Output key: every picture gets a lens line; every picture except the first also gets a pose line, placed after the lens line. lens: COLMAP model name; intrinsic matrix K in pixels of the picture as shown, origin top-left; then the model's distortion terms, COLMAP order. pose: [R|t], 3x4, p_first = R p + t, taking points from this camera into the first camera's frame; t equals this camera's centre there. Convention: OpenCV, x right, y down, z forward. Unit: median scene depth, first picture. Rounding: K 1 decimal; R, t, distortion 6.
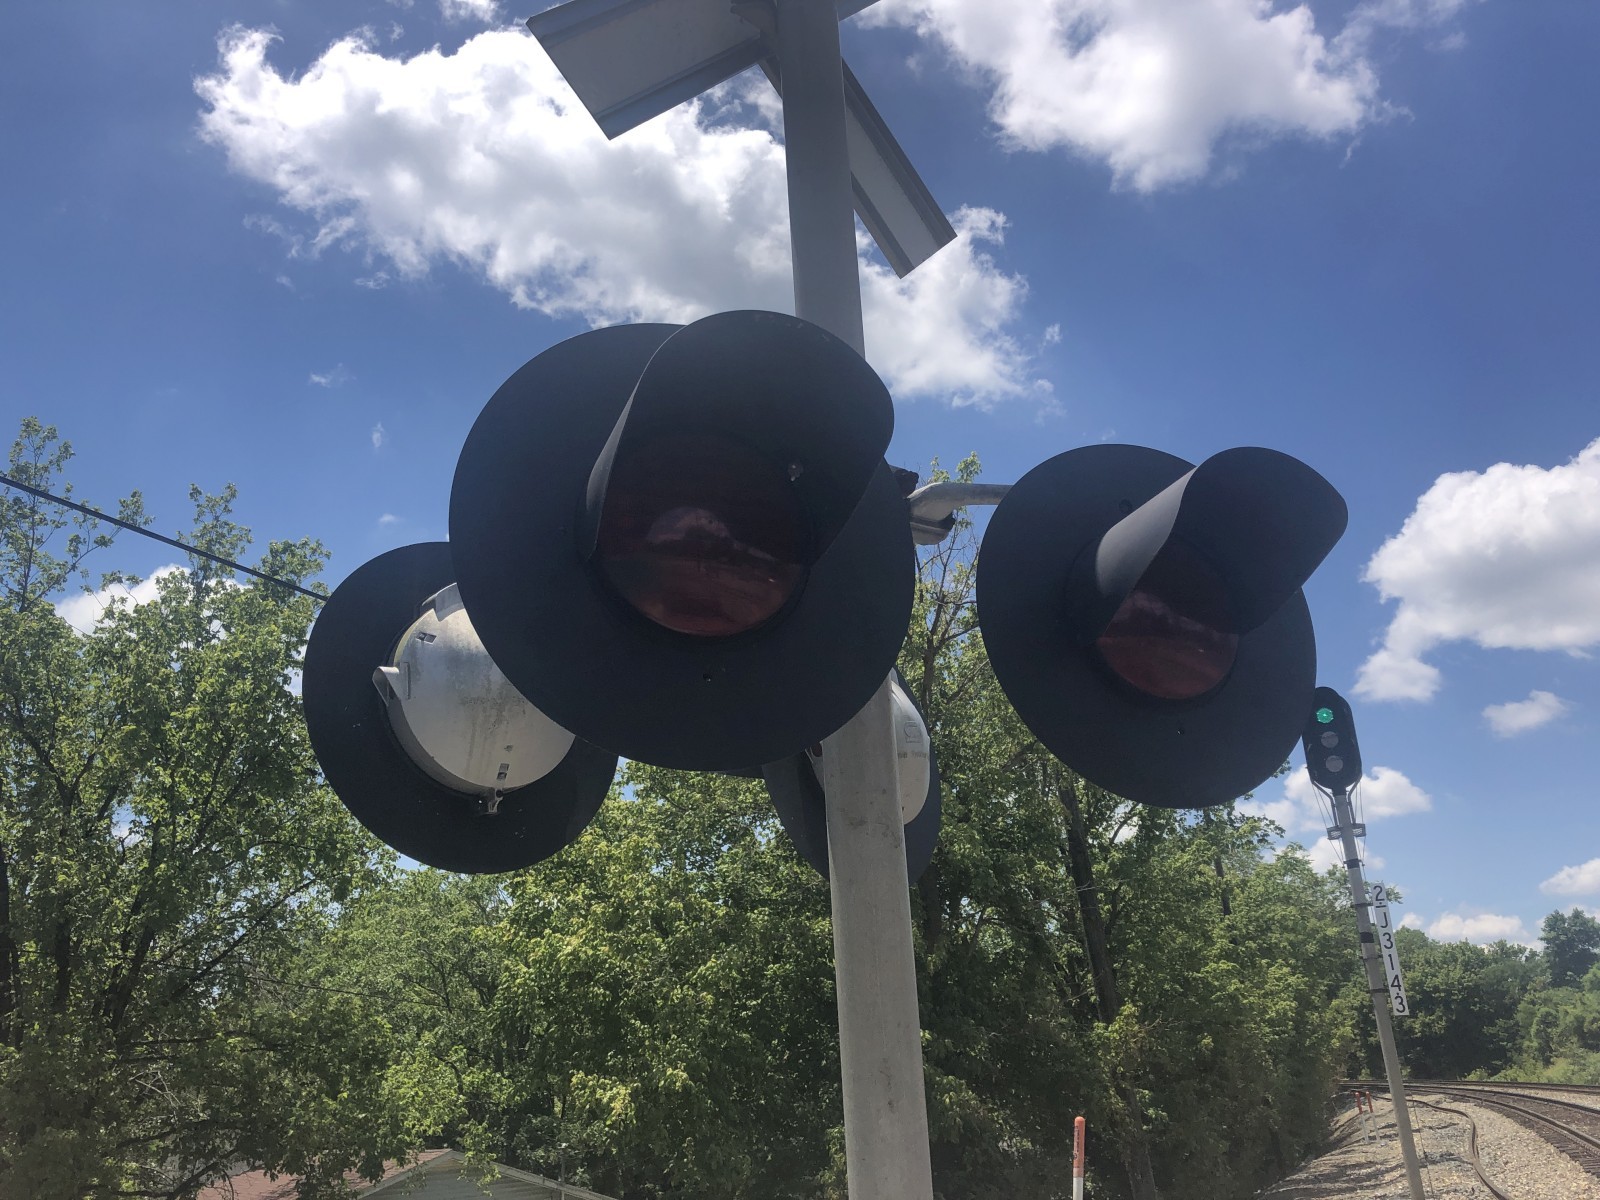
lens RADIAL K [[1291.1, 0, 804.3], [0, 1291.1, 594.2], [0, 0, 1]] dist [0.024845, -0.014800]
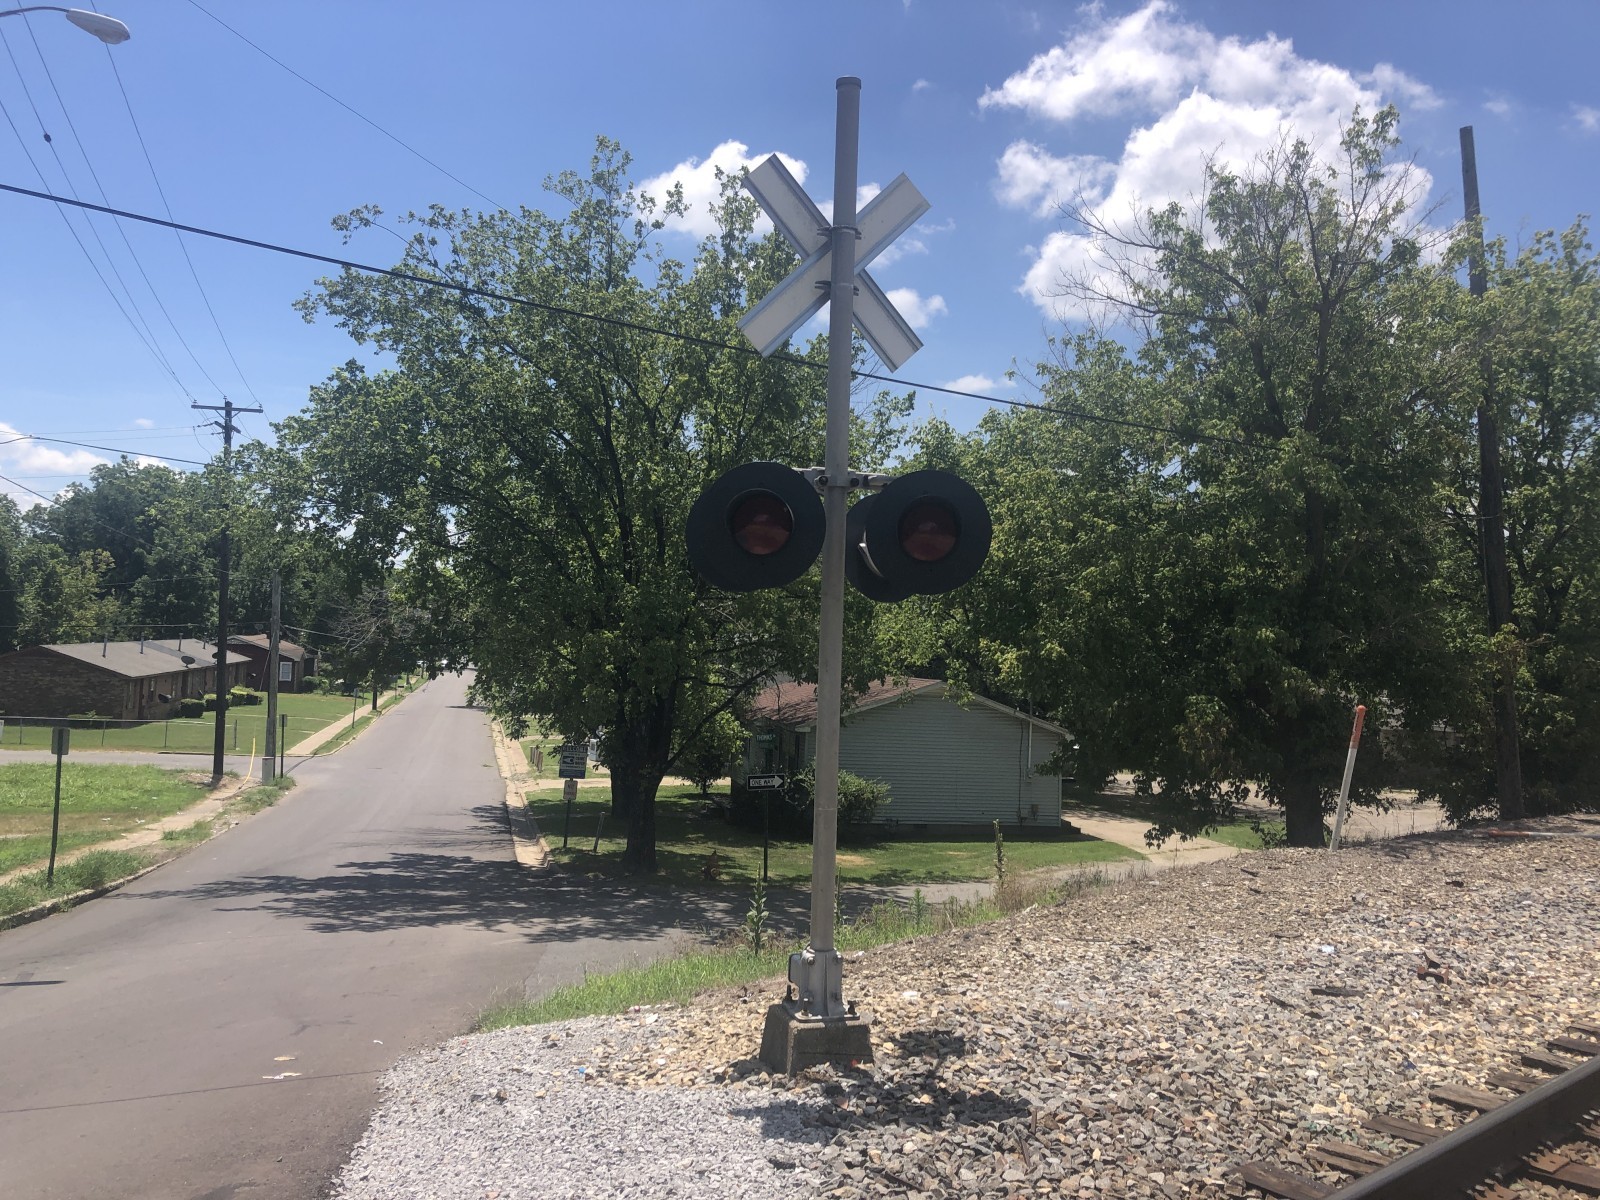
lens RADIAL K [[1291.1, 0, 803.4], [0, 1291.1, 600.7], [0, 0, 1]] dist [0.024845, -0.014800]
pose [[0.918327, 0.081230, -0.387399, 0.144289], [0.053426, 0.944324, 0.324651, -0.105134], [0.392201, -0.318833, 0.862858, -0.209690]]
